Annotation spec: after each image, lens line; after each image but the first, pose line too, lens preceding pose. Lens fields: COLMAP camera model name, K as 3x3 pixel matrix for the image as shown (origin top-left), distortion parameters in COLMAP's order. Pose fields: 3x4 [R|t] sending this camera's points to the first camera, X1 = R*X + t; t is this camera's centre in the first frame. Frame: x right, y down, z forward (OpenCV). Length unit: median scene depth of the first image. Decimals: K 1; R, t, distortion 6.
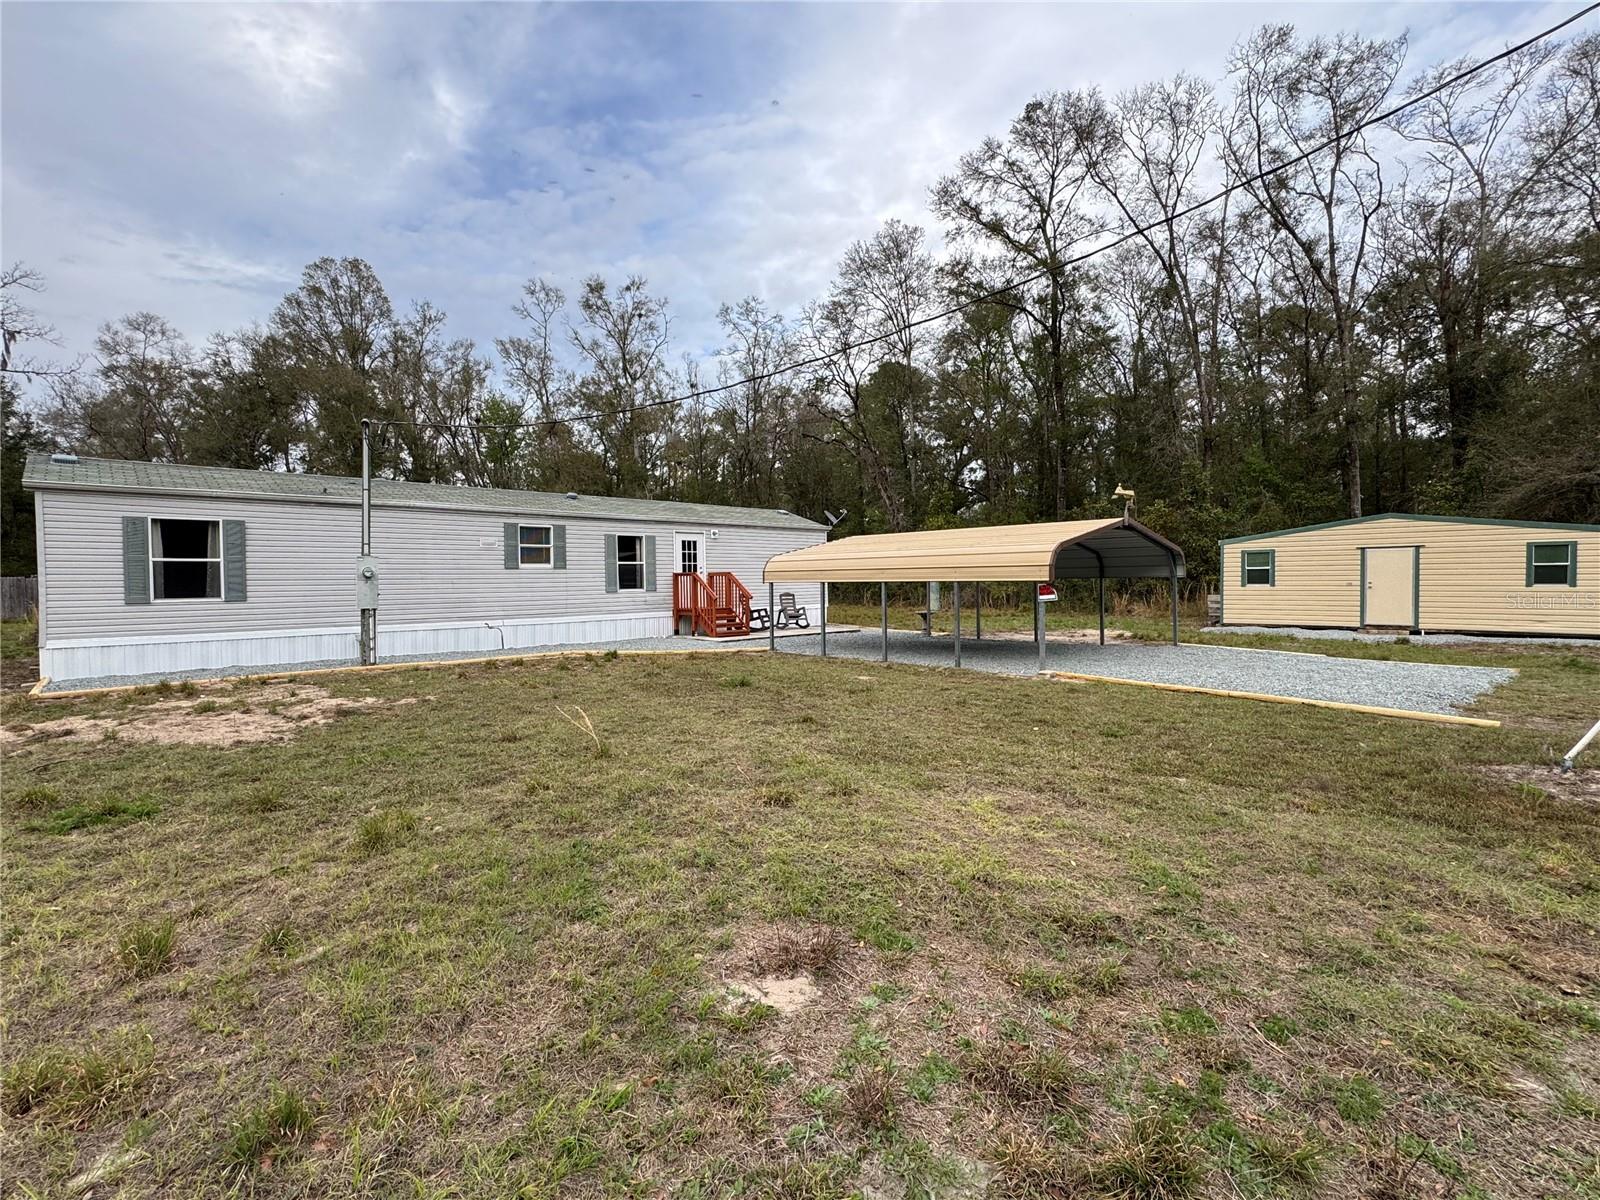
lens RADIAL K [[729.1, 0, 796.2], [0, 729.1, 596.0], [0, 0, 1]] dist [-0.004085, -0.000555]
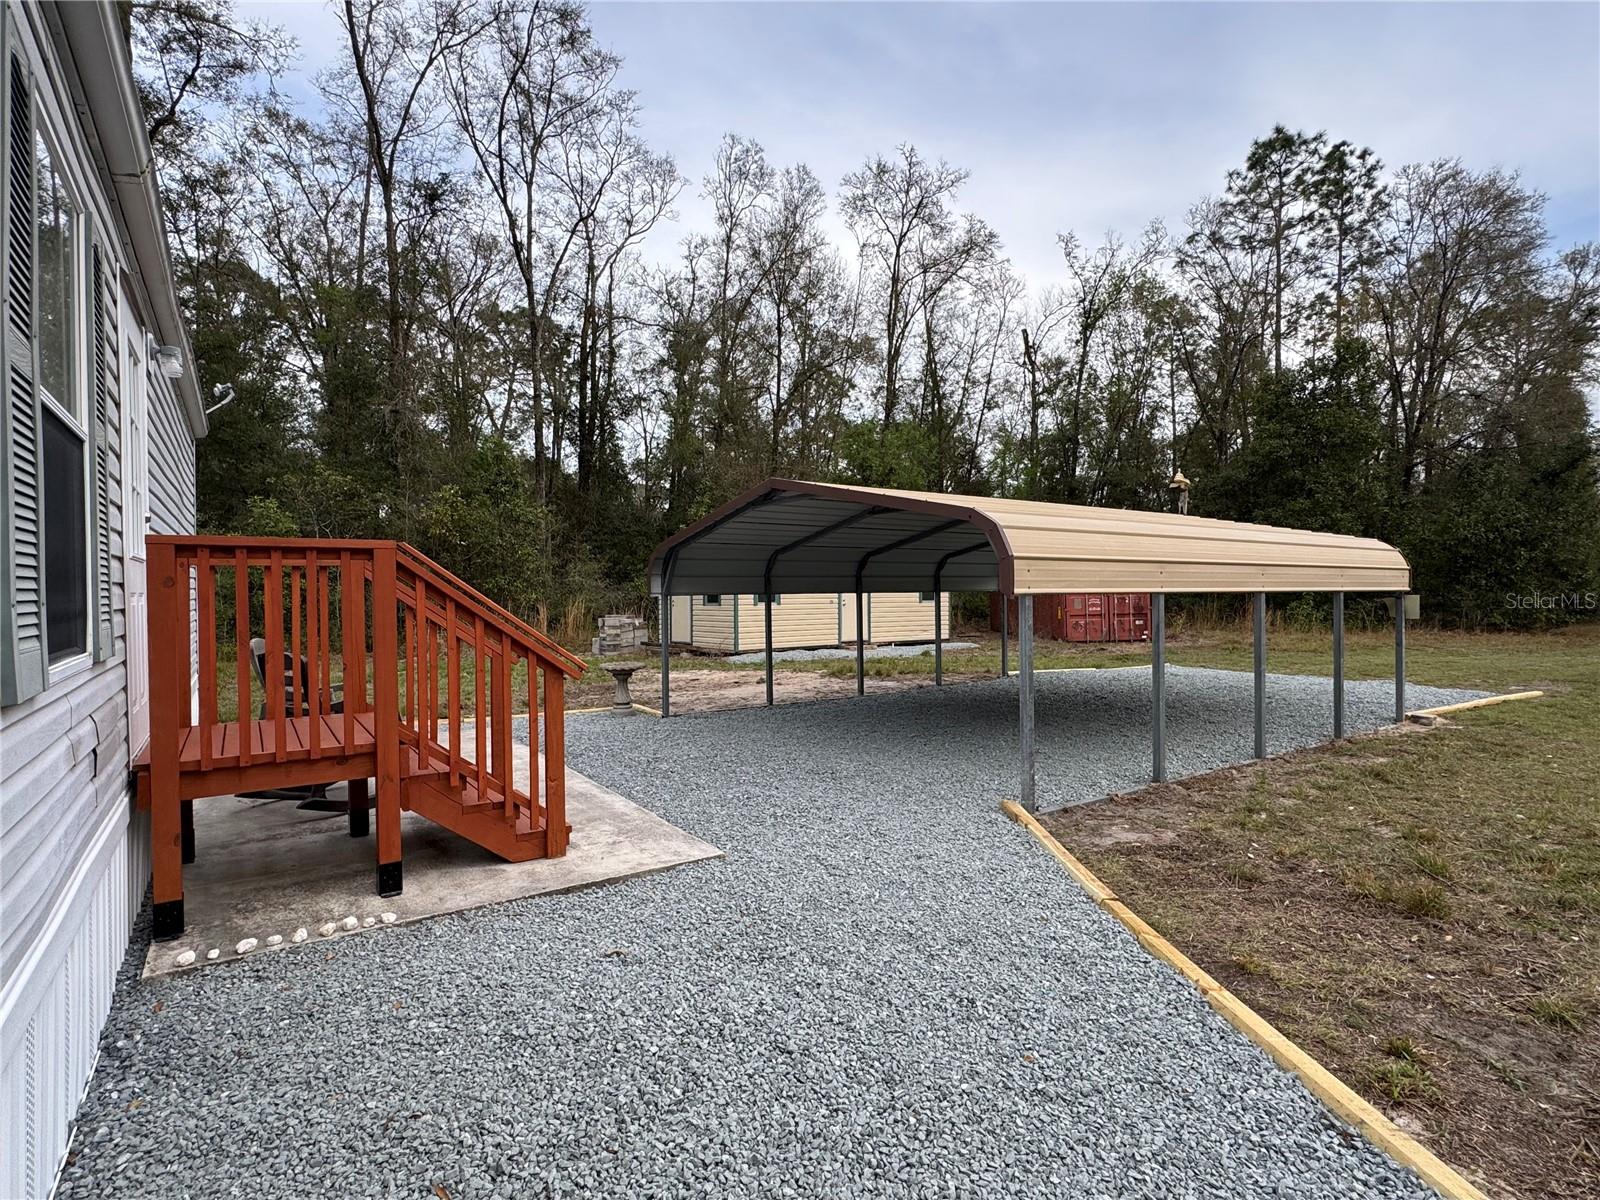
lens RADIAL K [[804.7, 0, 798.7], [0, 804.7, 597.7], [0, 0, 1]] dist [-0.003091, 0.000477]
pose [[0.162090, 0.004087, 0.986767, -0.312984], [0.027349, 0.999589, -0.008633, -0.013453], [-0.986397, 0.028386, 0.161912, 0.840208]]
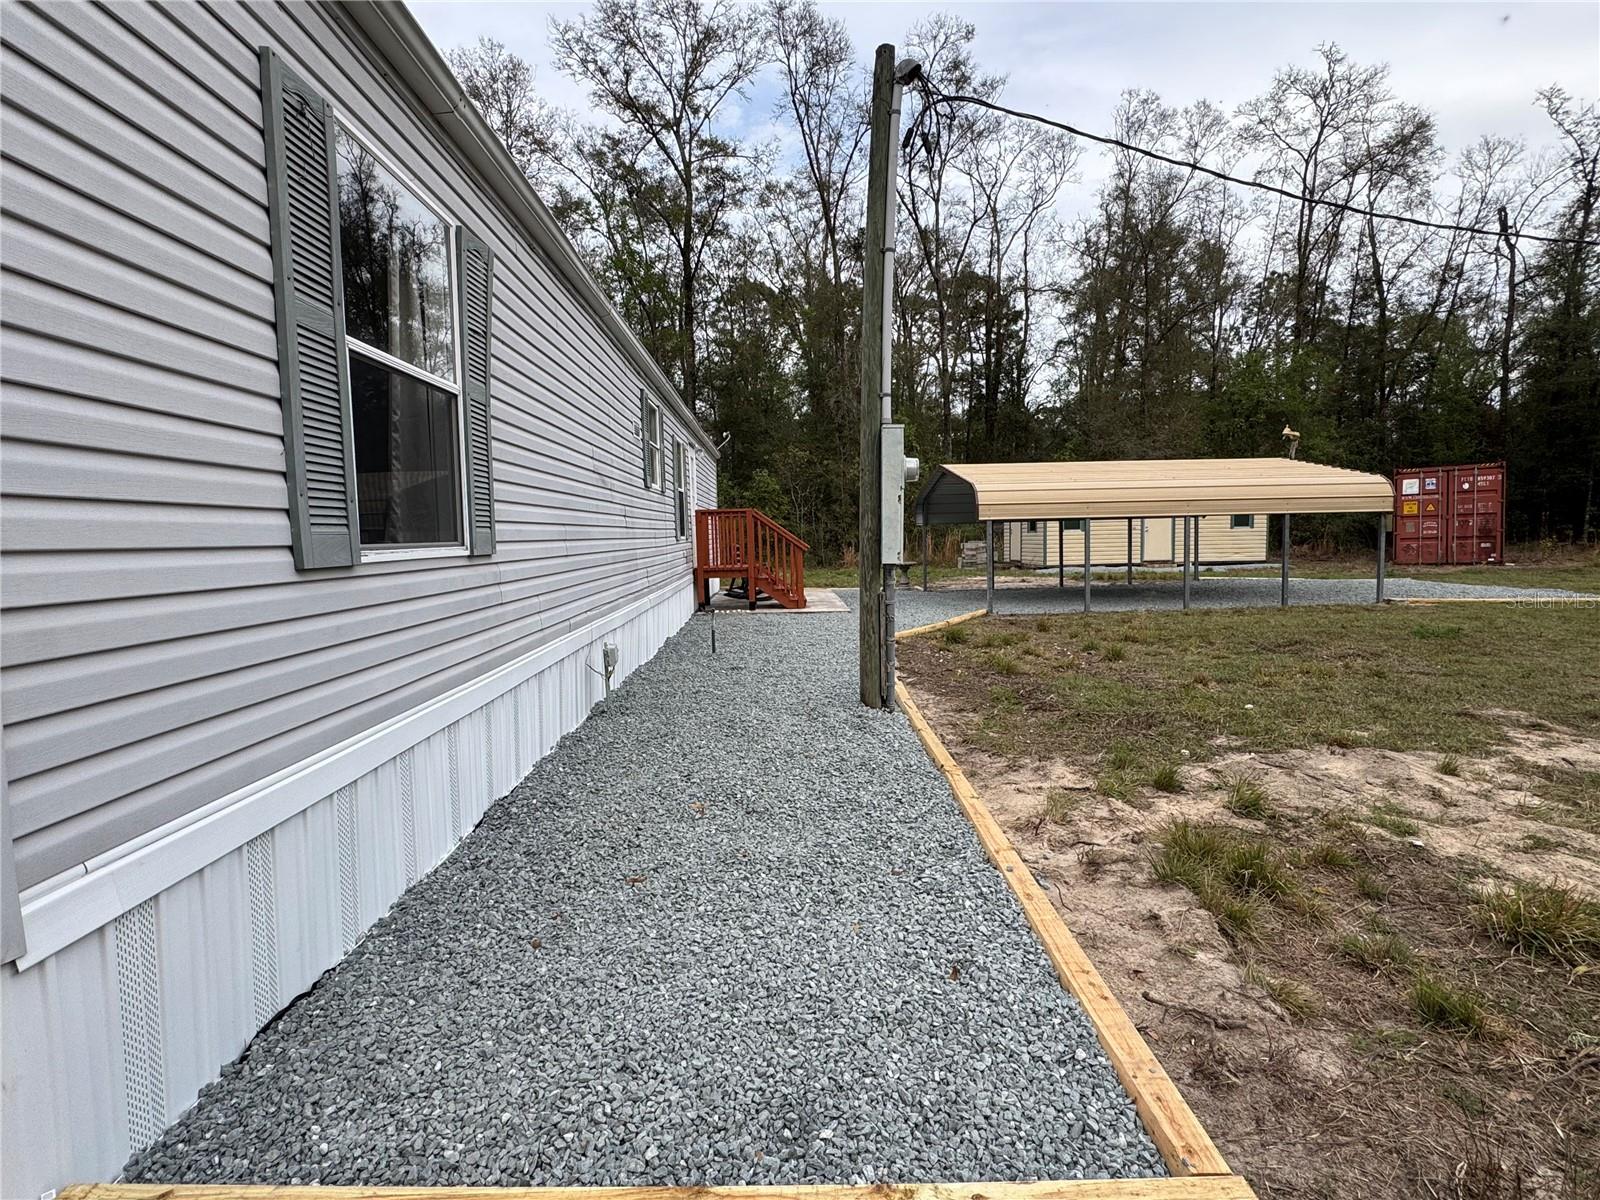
lens RADIAL K [[804.7, 0, 797.0], [0, 804.7, 596.7], [0, 0, 1]] dist [-0.003091, 0.000477]
pose [[0.674651, -0.060811, 0.735627, -0.609459], [0.031160, 0.998059, 0.053928, 0.006989], [-0.737479, -0.013460, 0.675236, 0.485850]]
